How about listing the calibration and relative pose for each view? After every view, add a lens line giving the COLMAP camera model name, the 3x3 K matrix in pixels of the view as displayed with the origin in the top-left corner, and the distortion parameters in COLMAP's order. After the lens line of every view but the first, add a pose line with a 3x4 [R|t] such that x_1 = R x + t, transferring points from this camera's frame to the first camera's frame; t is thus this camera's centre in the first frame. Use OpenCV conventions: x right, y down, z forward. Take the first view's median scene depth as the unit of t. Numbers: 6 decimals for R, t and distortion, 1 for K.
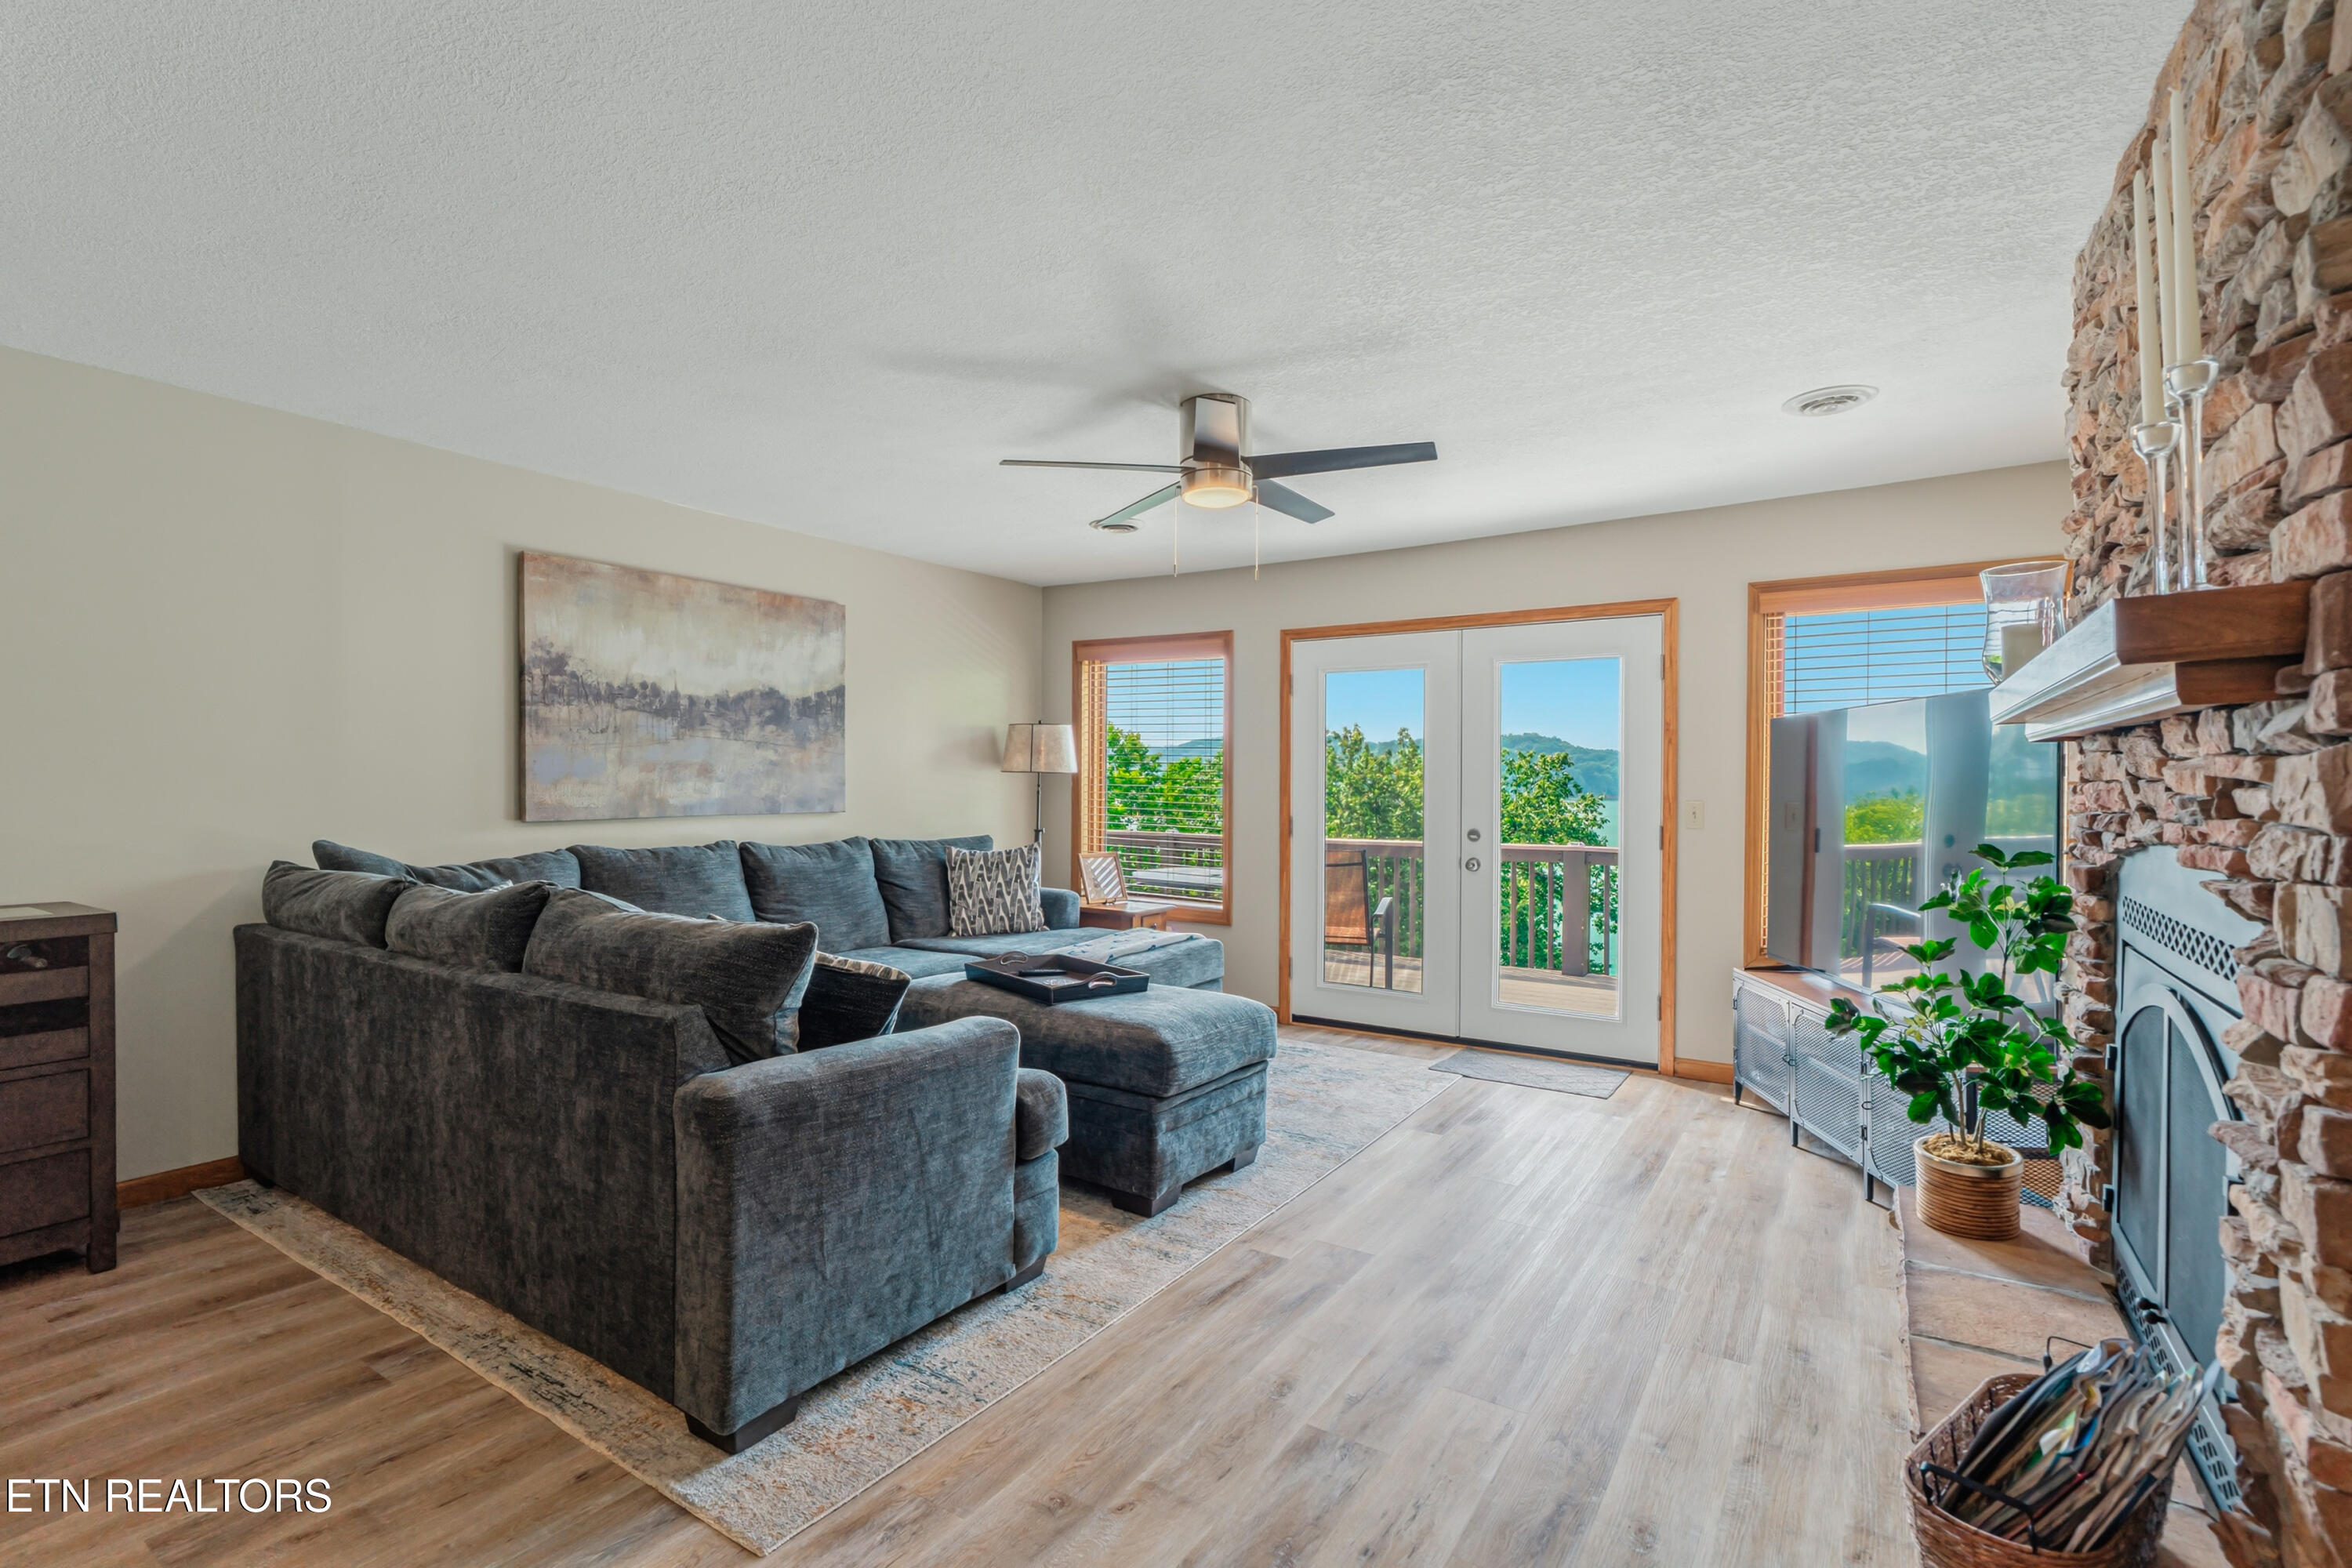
lens RADIAL K [[1061.1, 0, 1146.9], [0, 1061.1, 779.4], [0, 0, 1]] dist [0.001516, 0.000226]
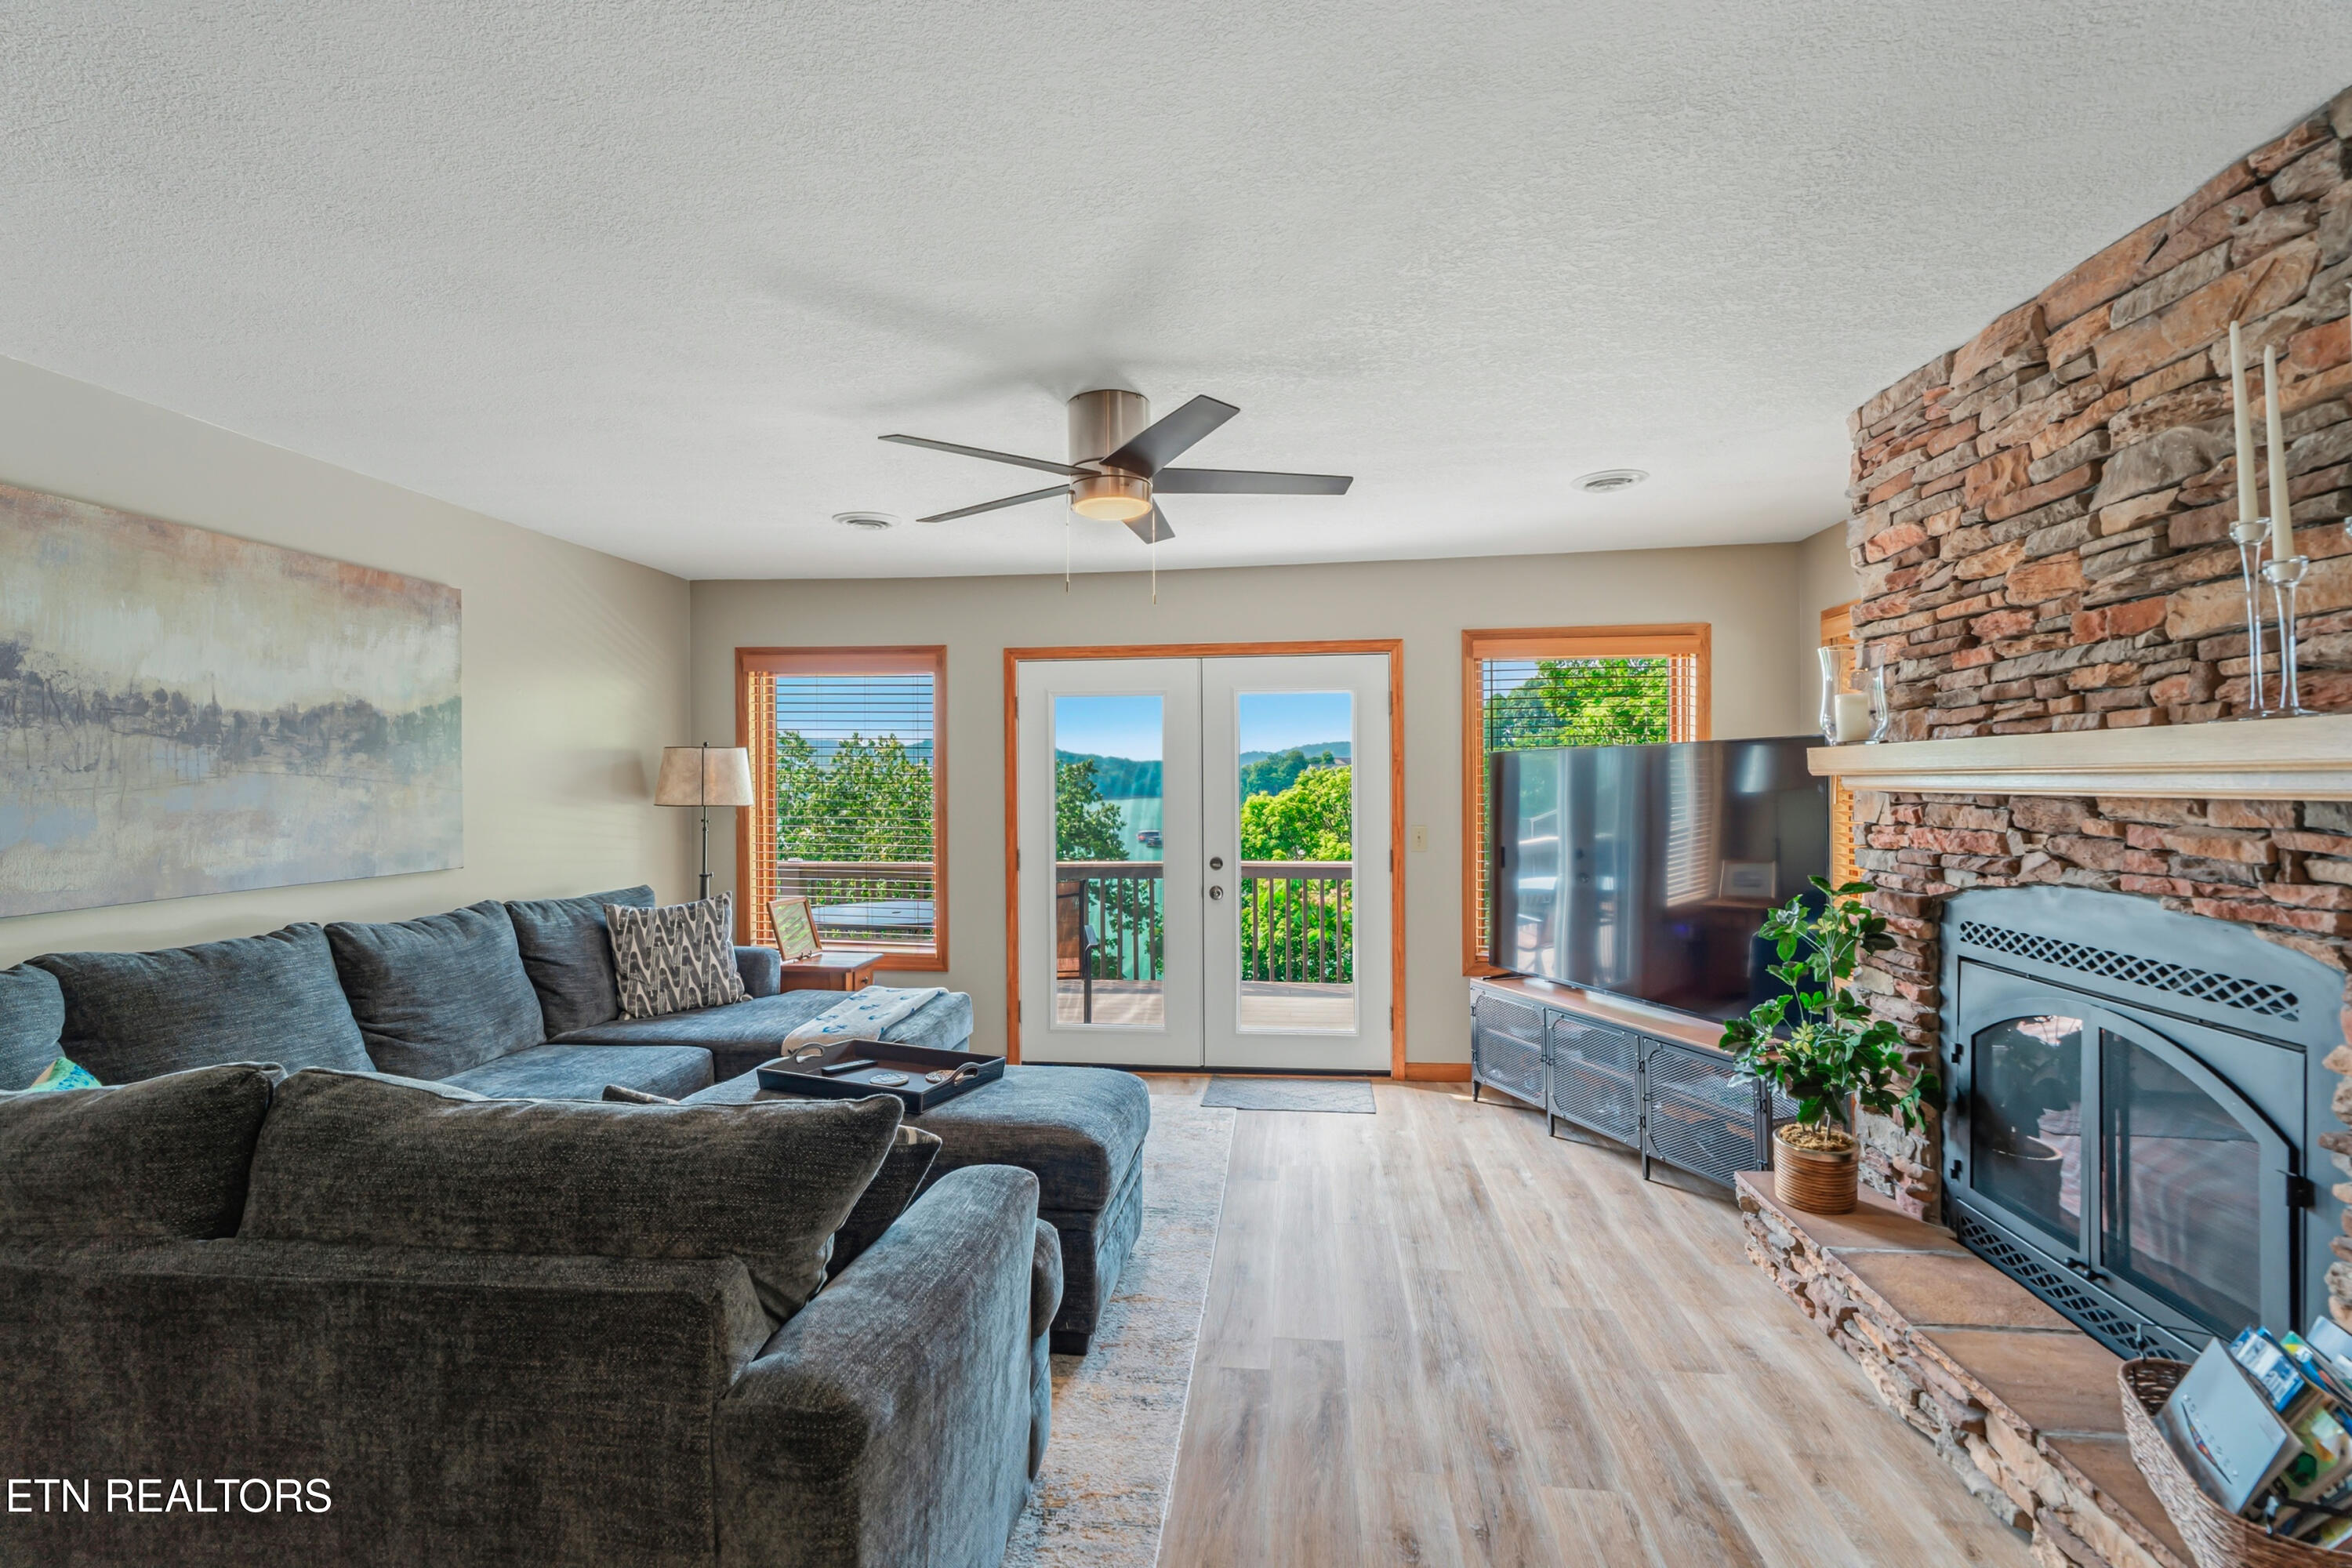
lens RADIAL K [[1061.1, 0, 1179.6], [0, 1061.1, 783.6], [0, 0, 1]] dist [0.001516, 0.000226]
pose [[0.896311, -0.009912, 0.443315, -0.184944], [0.011577, 0.999932, -0.001049, -0.024484], [-0.443274, 0.006073, 0.896365, 0.127614]]
